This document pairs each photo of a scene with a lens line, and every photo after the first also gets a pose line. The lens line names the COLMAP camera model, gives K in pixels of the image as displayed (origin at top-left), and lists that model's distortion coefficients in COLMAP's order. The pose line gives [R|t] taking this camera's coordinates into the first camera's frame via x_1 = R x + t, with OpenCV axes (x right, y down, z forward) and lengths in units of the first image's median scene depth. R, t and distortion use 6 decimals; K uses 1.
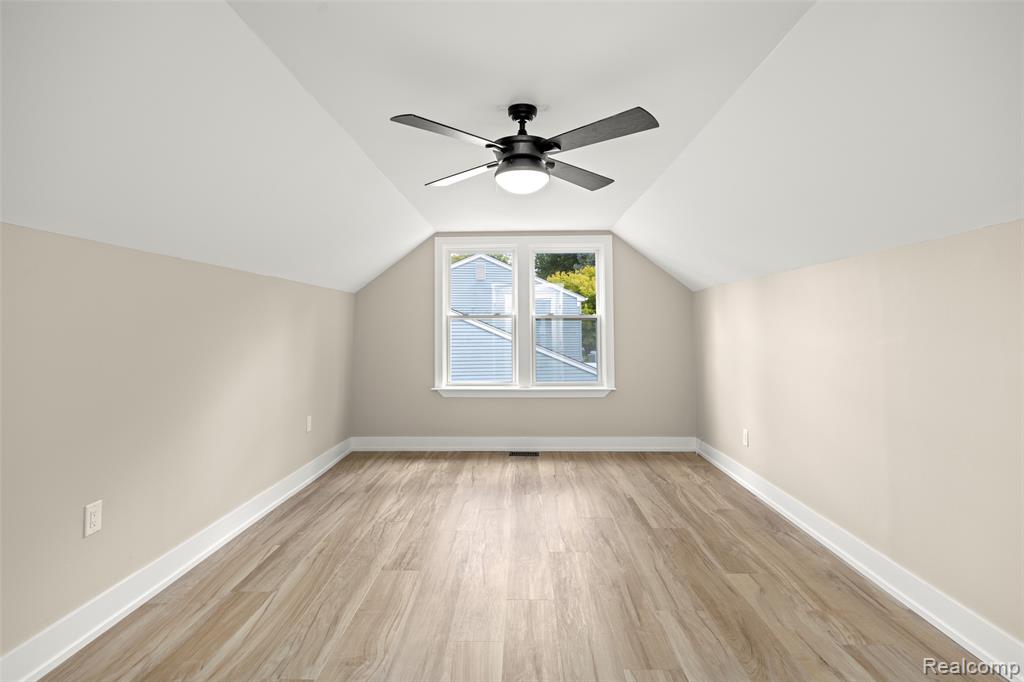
lens RADIAL K [[504.5, 0, 512.8], [0, 504.5, 335.9], [0, 0, 1]] dist [-0.006253, -0.000212]
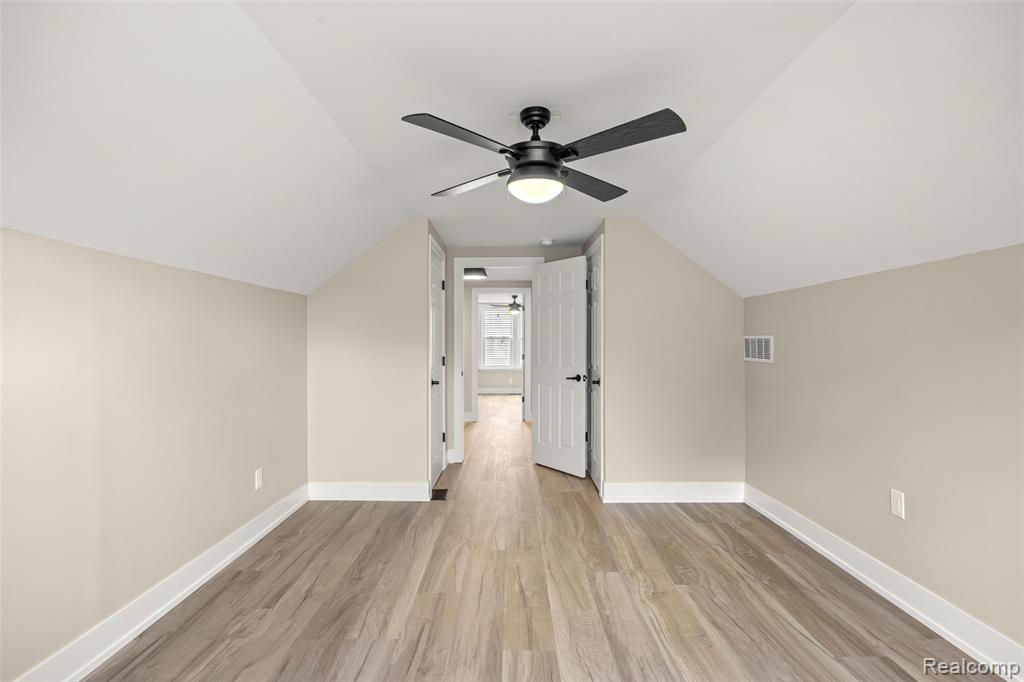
lens RADIAL K [[504.5, 0, 511.6], [0, 504.5, 341.8], [0, 0, 1]] dist [-0.006253, -0.000212]
pose [[-0.999692, 0.004393, -0.024412, 0.093396], [0.004099, 0.999919, 0.012076, -0.033651], [0.024463, 0.011972, -0.999629, 2.029176]]
